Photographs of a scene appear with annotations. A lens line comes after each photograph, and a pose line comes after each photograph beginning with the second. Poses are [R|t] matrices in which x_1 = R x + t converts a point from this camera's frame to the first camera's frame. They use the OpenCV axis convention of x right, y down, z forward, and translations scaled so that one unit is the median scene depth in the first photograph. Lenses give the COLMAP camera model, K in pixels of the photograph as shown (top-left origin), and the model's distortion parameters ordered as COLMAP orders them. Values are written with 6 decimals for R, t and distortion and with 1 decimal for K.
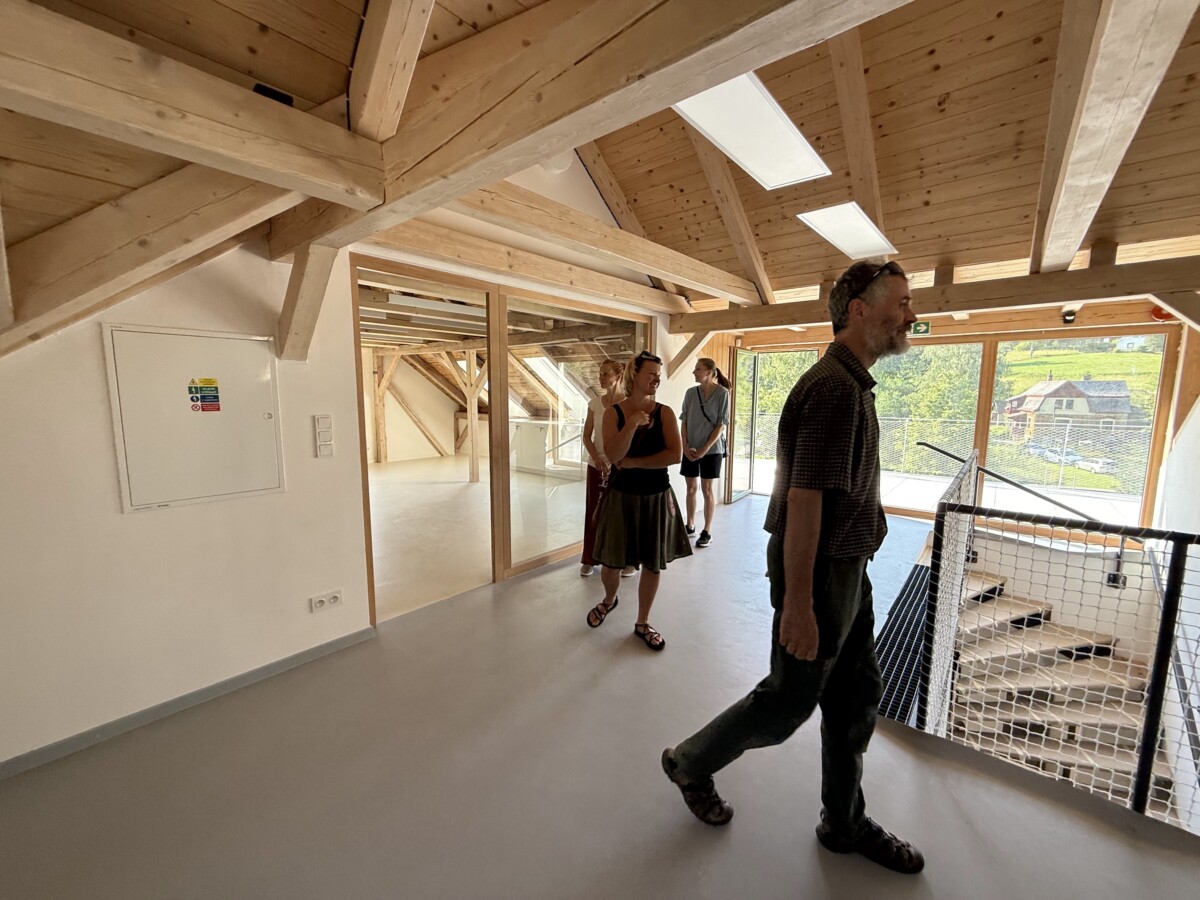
lens RADIAL K [[483.6, 0, 595.5], [0, 483.6, 448.8], [0, 0, 1]] dist [0.007964, 0.000435]
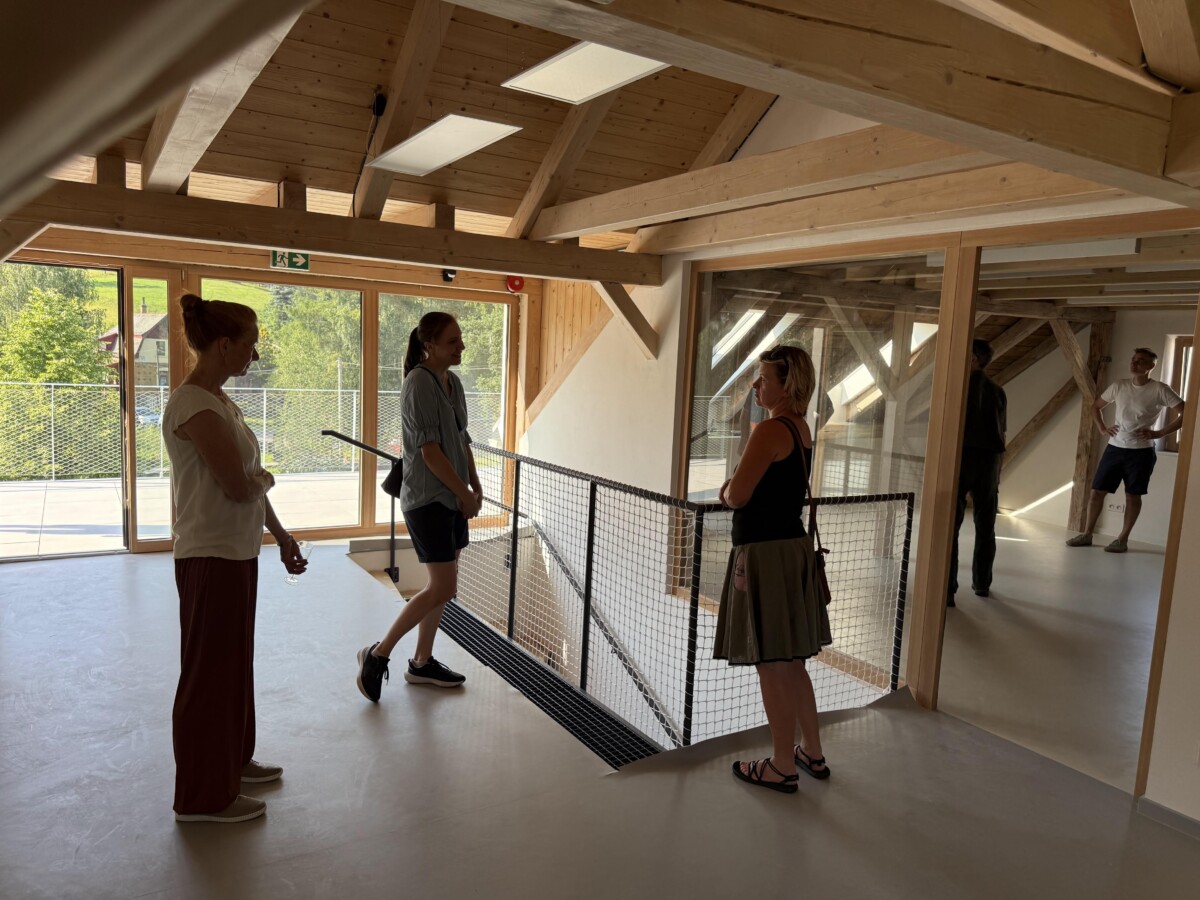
lens RADIAL K [[859.9, 0, 608.1], [0, 859.9, 447.4], [0, 0, 1]] dist [0.055379, -0.062387]
pose [[0.302318, -0.094328, 0.948528, -0.452861], [0.066350, 0.994760, 0.077778, -0.070703], [-0.950895, 0.039421, 0.306993, 0.297019]]
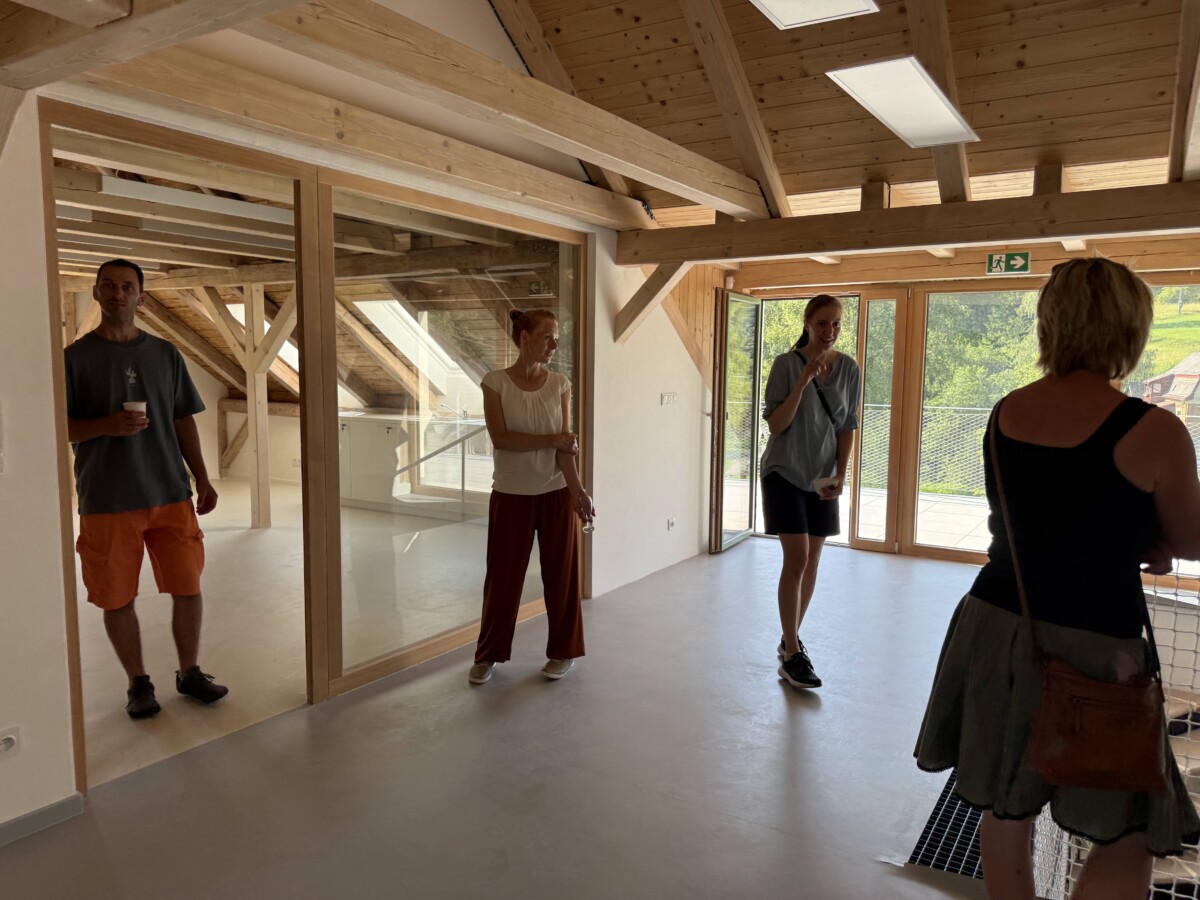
lens RADIAL K [[859.9, 0, 601.6], [0, 859.9, 461.0], [0, 0, 1]] dist [0.055379, -0.062387]
pose [[0.990029, -0.010200, 0.140493, -0.015998], [0.011391, 0.999906, -0.007671, 0.009538], [-0.140401, 0.009195, 0.990052, -0.028128]]
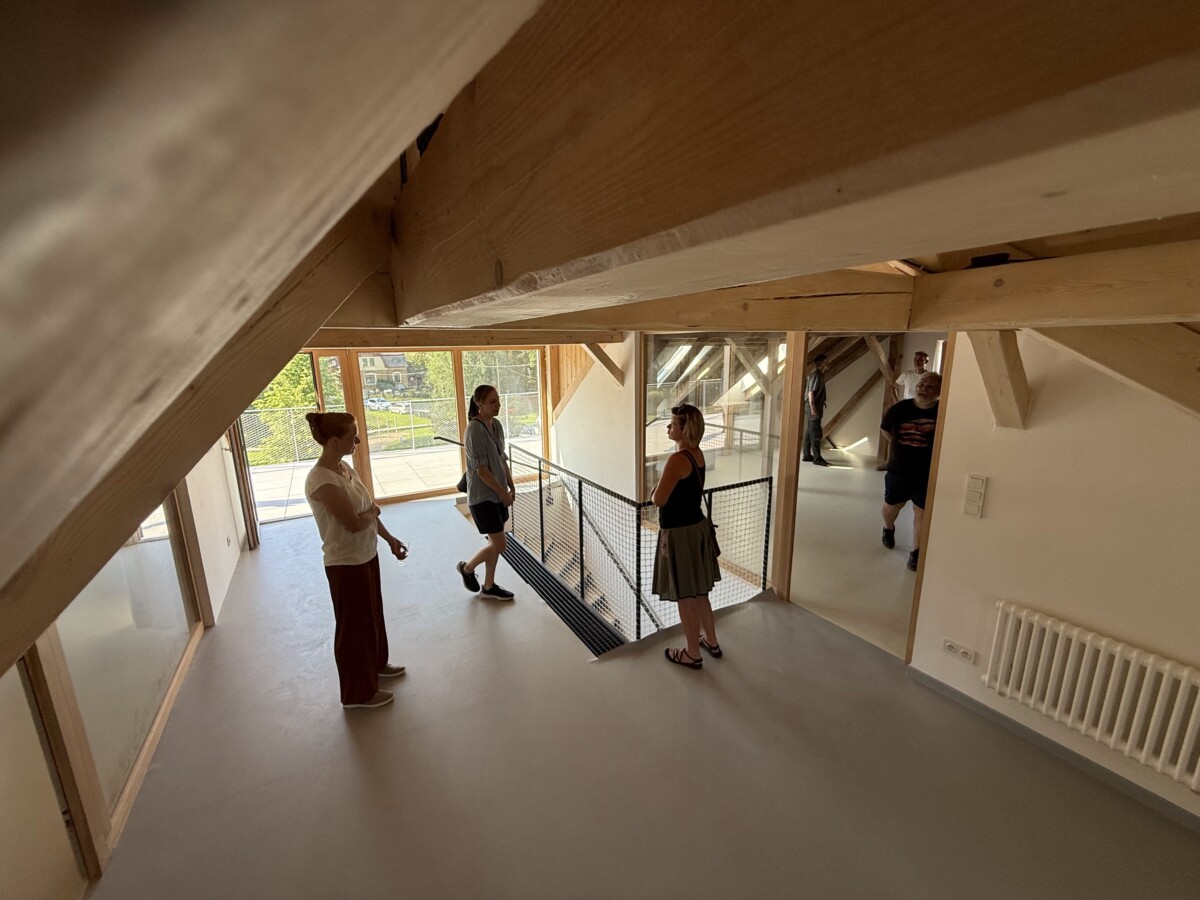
lens RADIAL K [[483.6, 0, 599.2], [0, 483.6, 450.6], [0, 0, 1]] dist [0.007964, 0.000435]
pose [[0.334402, -0.211103, 0.918483, -0.358098], [0.129434, 0.975642, 0.177116, -0.168444], [-0.933500, 0.059655, 0.353581, 0.252030]]
